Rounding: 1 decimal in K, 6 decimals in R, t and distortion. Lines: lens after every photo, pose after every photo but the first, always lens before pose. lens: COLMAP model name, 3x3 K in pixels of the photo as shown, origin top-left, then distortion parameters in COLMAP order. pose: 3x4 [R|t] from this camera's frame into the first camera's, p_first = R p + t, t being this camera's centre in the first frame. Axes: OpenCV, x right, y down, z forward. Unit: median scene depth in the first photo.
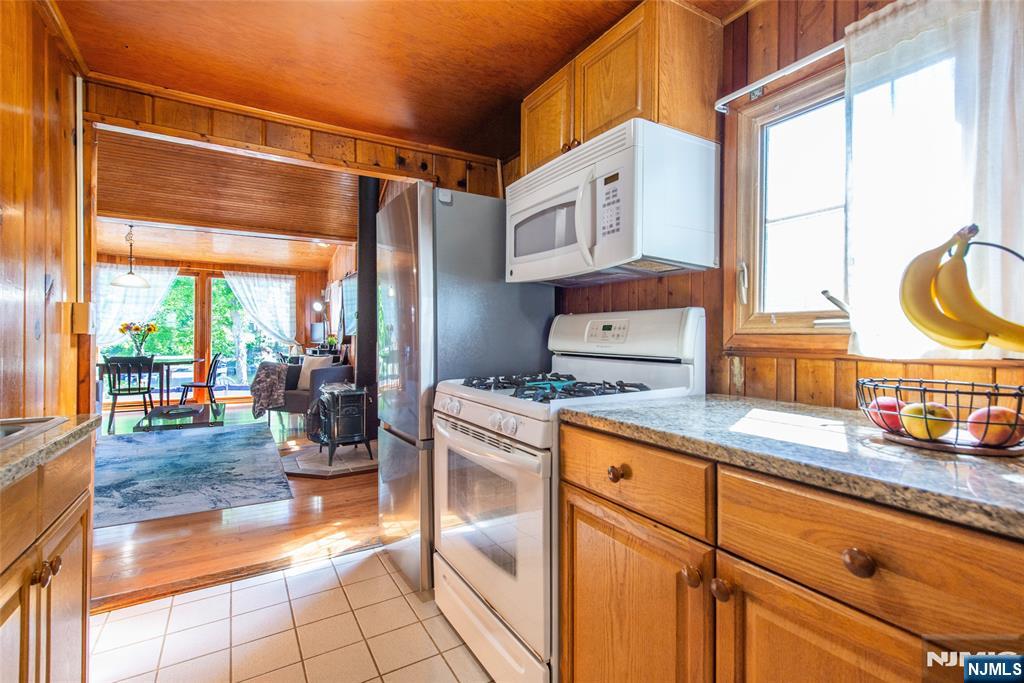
lens RADIAL K [[476.2, 0, 526.9], [0, 476.2, 336.6], [0, 0, 1]] dist [0.020850, -0.006708]
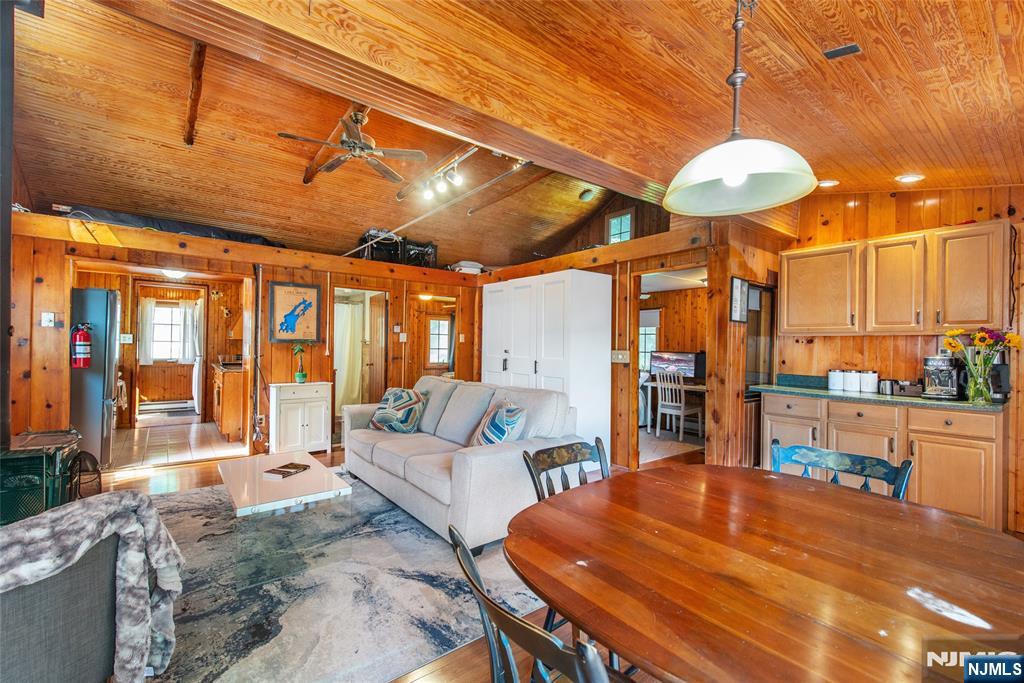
lens RADIAL K [[441.8, 0, 513.0], [0, 441.8, 341.4], [0, 0, 1]] dist [0.002052, 0.000108]
pose [[-0.993900, -0.024715, -0.107480, -2.004455], [-0.023320, 0.999627, -0.014217, -0.080707], [0.107791, -0.011624, -0.994106, 3.471056]]
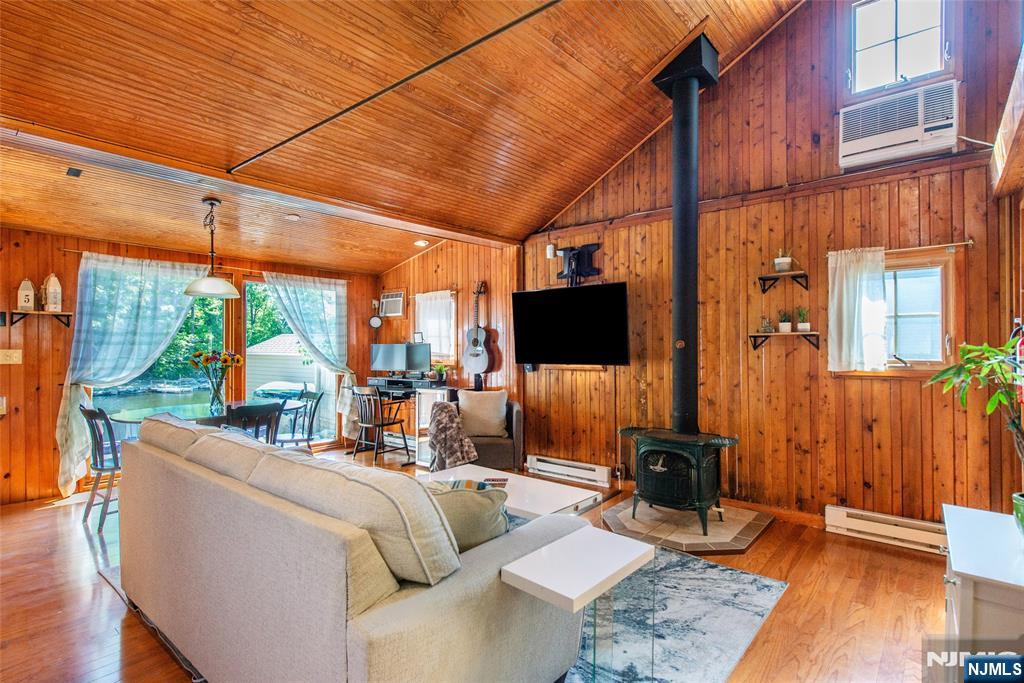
lens RADIAL K [[522.4, 0, 519.6], [0, 522.4, 346.1], [0, 0, 1]] dist [0.009590, 0.001132]
pose [[0.948156, -0.010785, 0.317623, -1.851666], [0.011442, 0.999935, -0.000203, -0.082752], [-0.317600, 0.003827, 0.948217, 0.535995]]
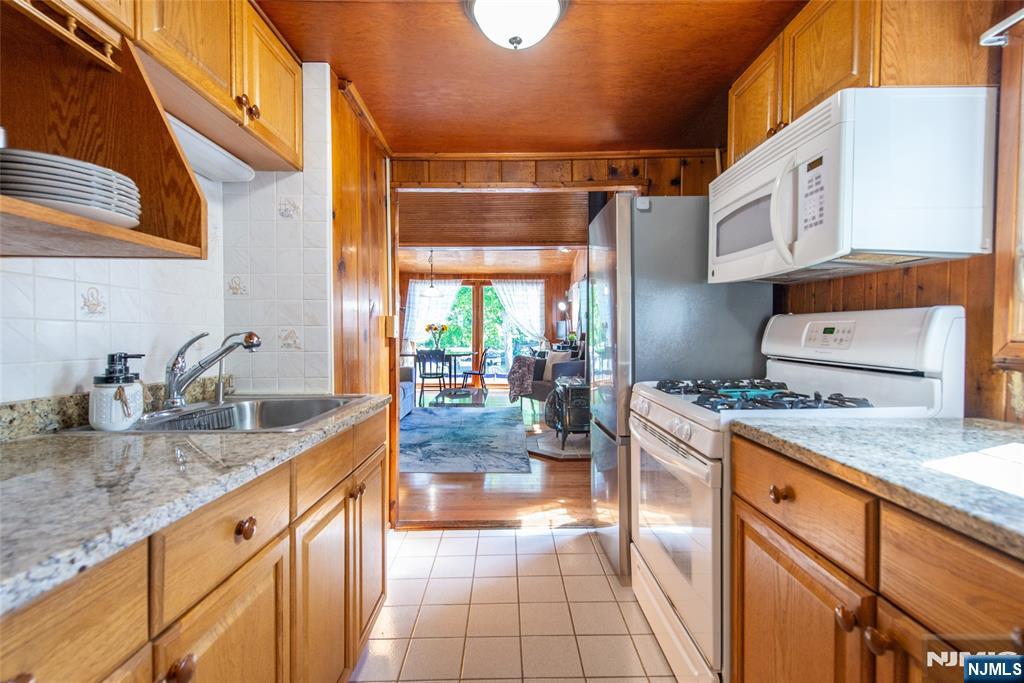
lens RADIAL K [[476.2, 0, 509.4], [0, 476.2, 342.3], [0, 0, 1]] dist [0.020850, -0.006708]
pose [[0.855213, 0.006791, -0.518232, 0.117295], [0.005765, 0.999728, 0.022616, -0.019322], [0.518244, -0.022329, 0.854941, -0.040011]]
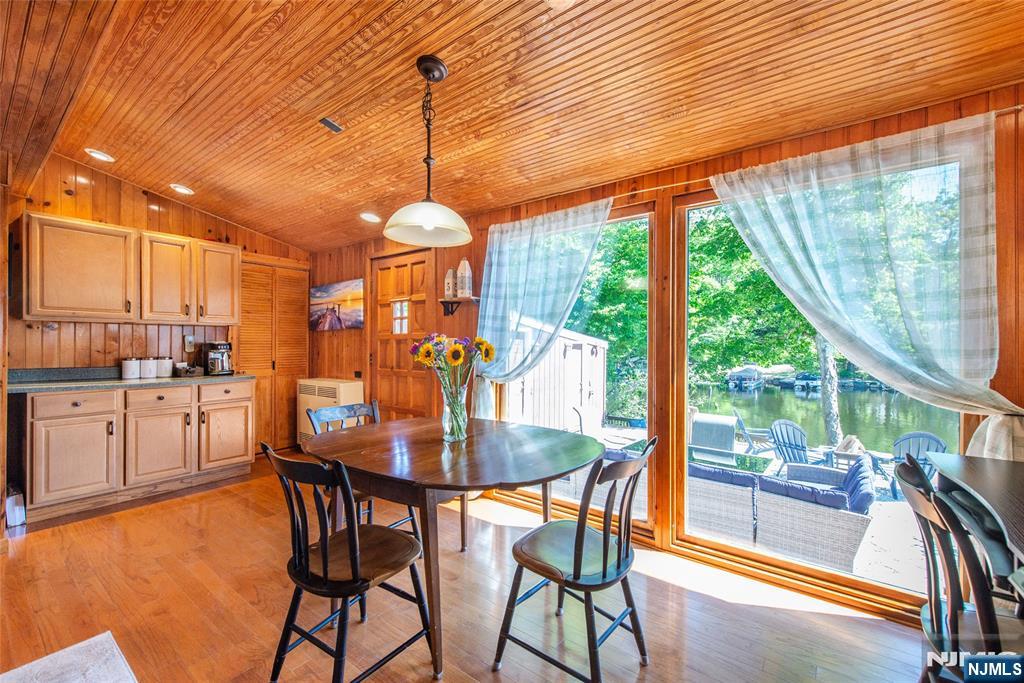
lens RADIAL K [[423.4, 0, 511.8], [0, 423.4, 344.8], [0, 0, 1]] dist [0.009992, -0.001931]
pose [[0.360903, -0.009315, -0.932557, -1.425134], [0.005025, 0.999955, -0.008043, -0.054042], [0.932590, -0.001783, 0.360934, 2.683639]]
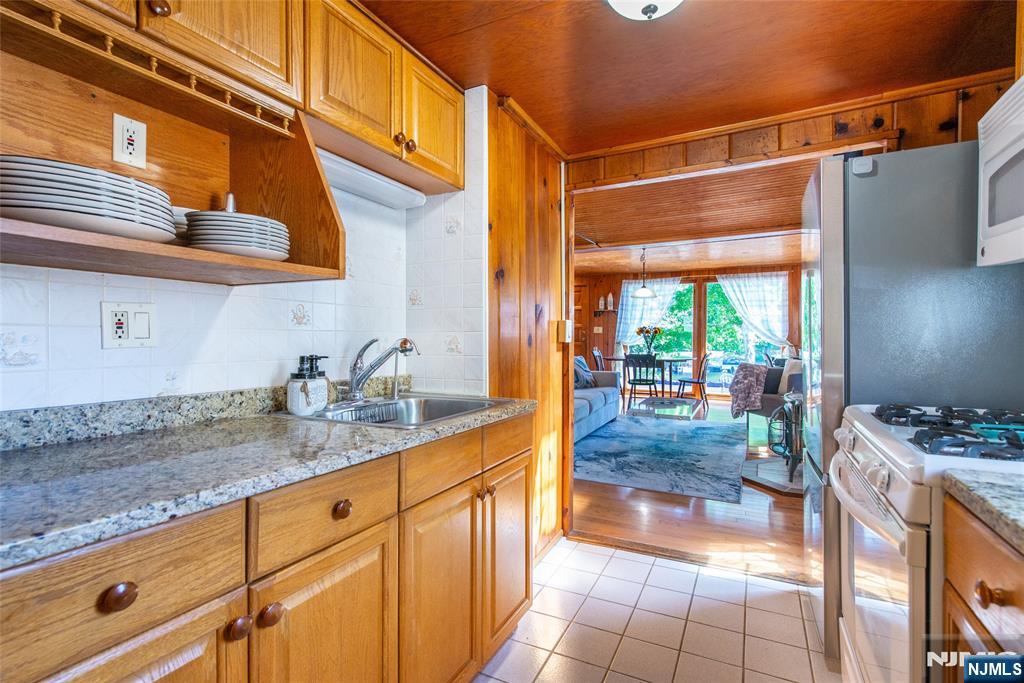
lens RADIAL K [[491.3, 0, 495.8], [0, 491.3, 340.8], [0, 0, 1]] dist [0.015898, -0.004128]
pose [[0.507389, 0.005550, -0.861699, 0.217186], [0.007185, 0.999917, 0.010671, -0.024277], [0.861687, -0.011605, 0.507307, 0.078310]]
